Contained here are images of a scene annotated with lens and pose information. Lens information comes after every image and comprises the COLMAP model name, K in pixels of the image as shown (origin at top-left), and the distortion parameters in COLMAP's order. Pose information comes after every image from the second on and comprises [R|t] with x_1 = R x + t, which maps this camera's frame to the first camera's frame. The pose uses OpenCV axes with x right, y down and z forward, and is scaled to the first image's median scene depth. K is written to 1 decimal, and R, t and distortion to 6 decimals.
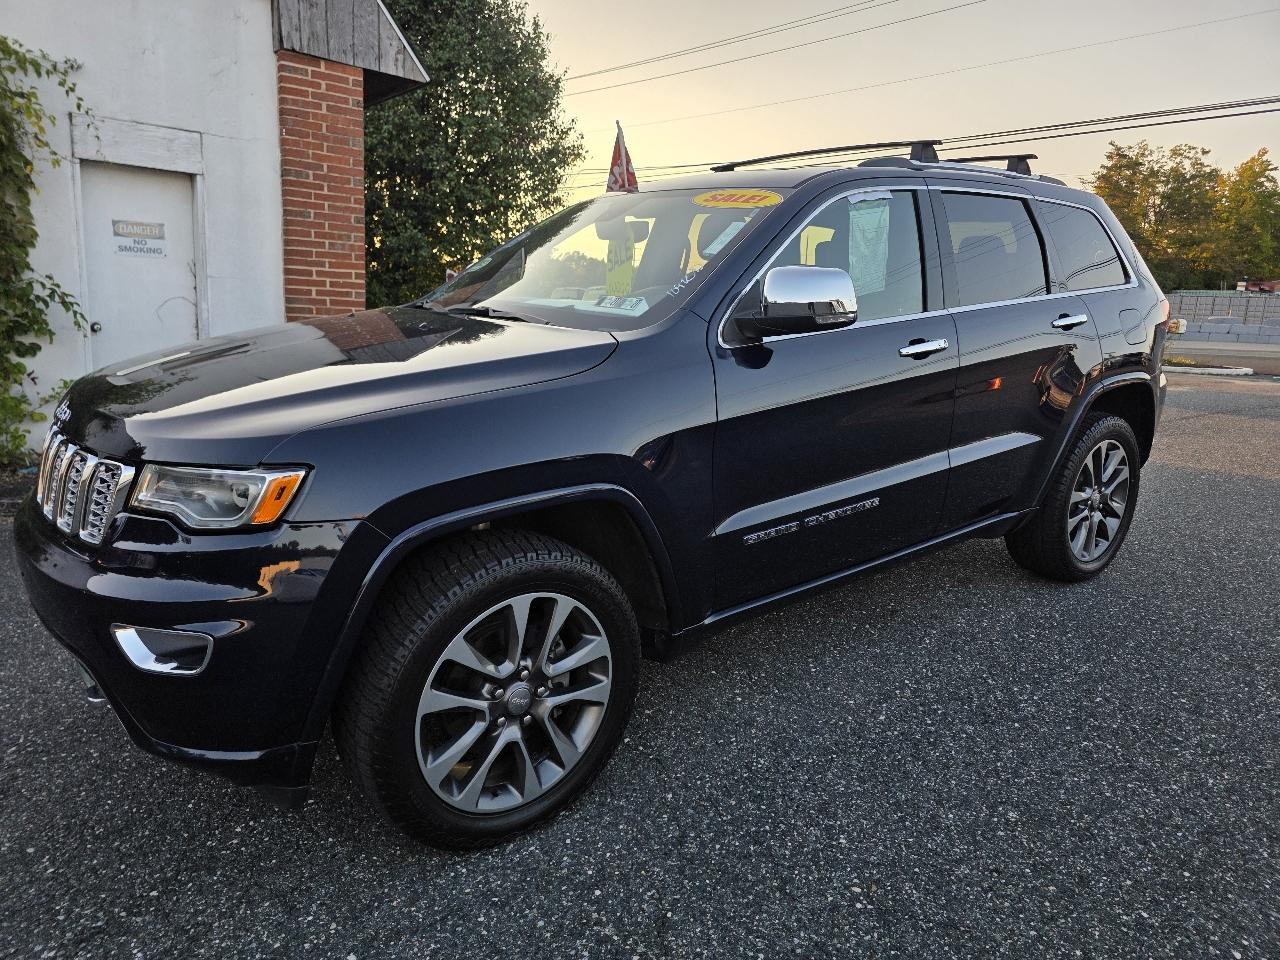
lens RADIAL K [[864.1, 0, 644.2], [0, 864.1, 471.8], [0, 0, 1]] dist [0.060375, -0.058449]
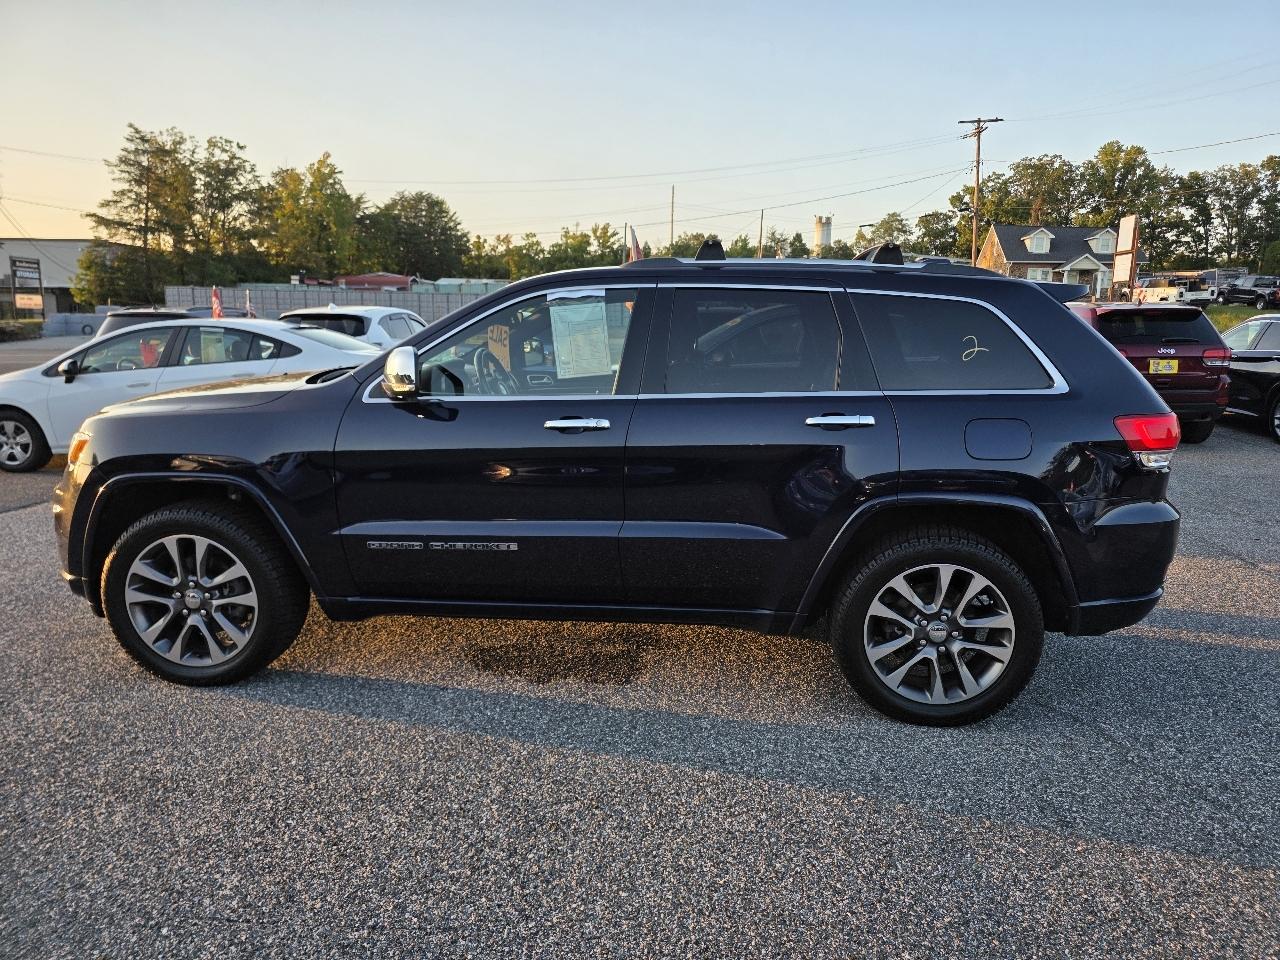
lens RADIAL K [[864.1, 0, 649.8], [0, 864.1, 471.1], [0, 0, 1]] dist [0.060375, -0.058449]
pose [[0.733066, 0.137602, -0.666093, 0.864420], [-0.183870, 0.982950, 0.000701, -0.075403], [0.654833, 0.121961, 0.745869, 0.166295]]
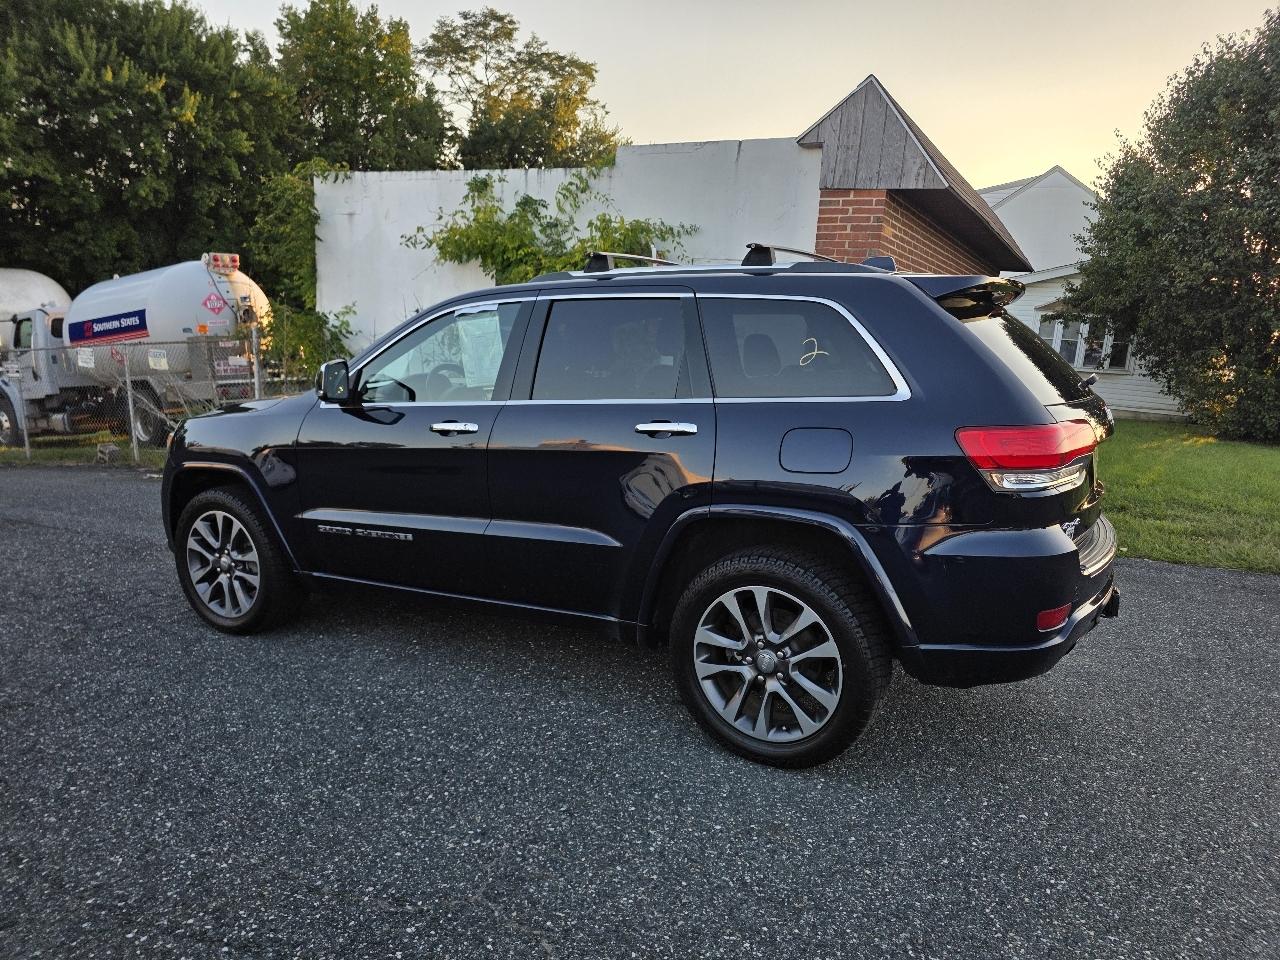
lens RADIAL K [[864.1, 0, 655.3], [0, 864.1, 477.2], [0, 0, 1]] dist [0.060375, -0.058449]
pose [[0.389844, 0.138635, -0.910386, 1.178201], [-0.217598, 0.974475, 0.055215, -0.153562], [0.894803, 0.176573, 0.410060, 0.569543]]
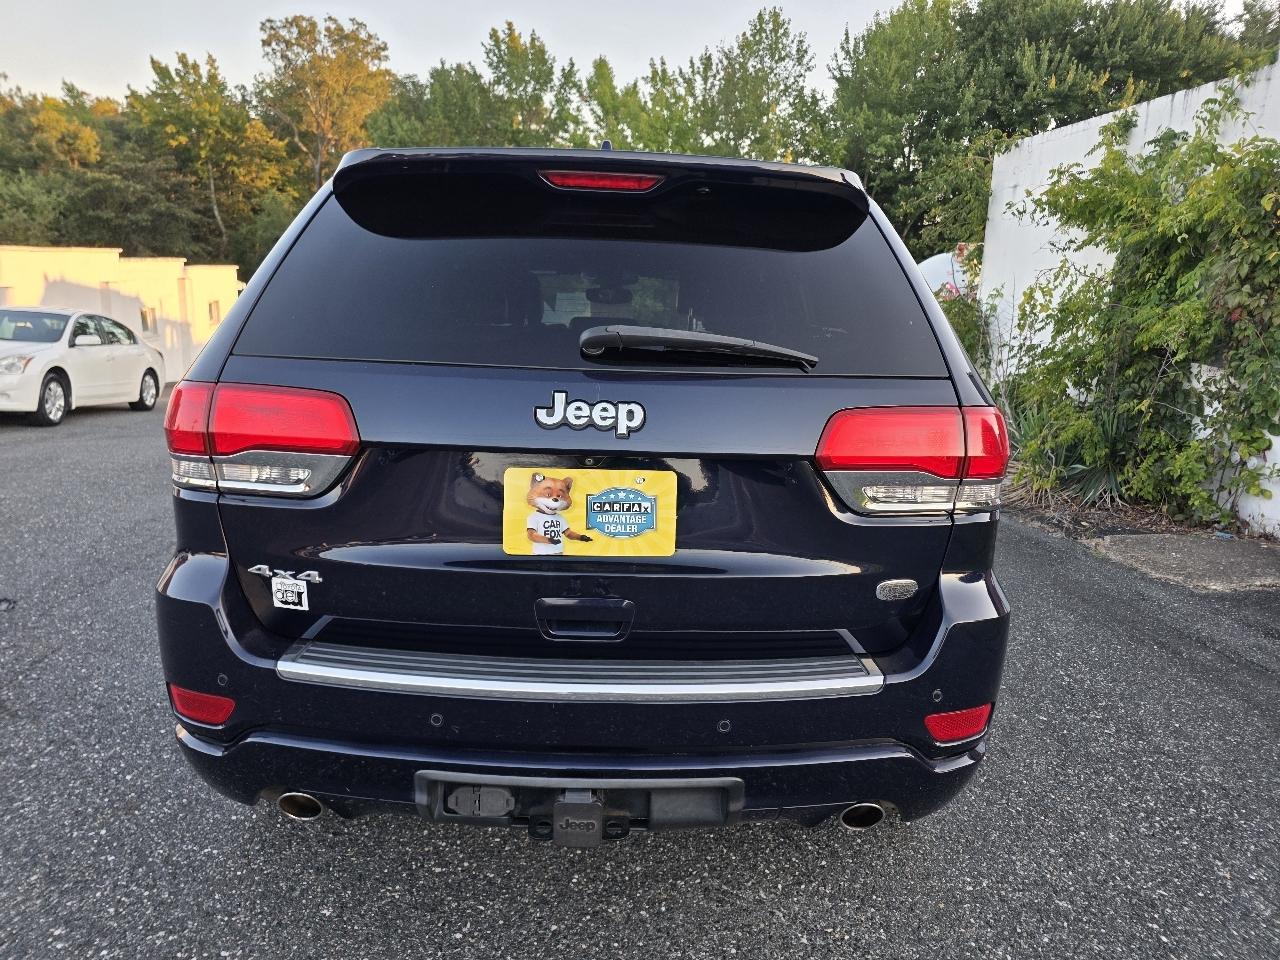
lens RADIAL K [[864.1, 0, 635.0], [0, 864.1, 458.8], [0, 0, 1]] dist [0.060375, -0.058449]
pose [[-0.604356, 0.098364, -0.790619, 0.869235], [-0.220407, 0.932978, 0.284557, -0.355806], [0.765620, 0.346232, -0.542171, 1.527872]]
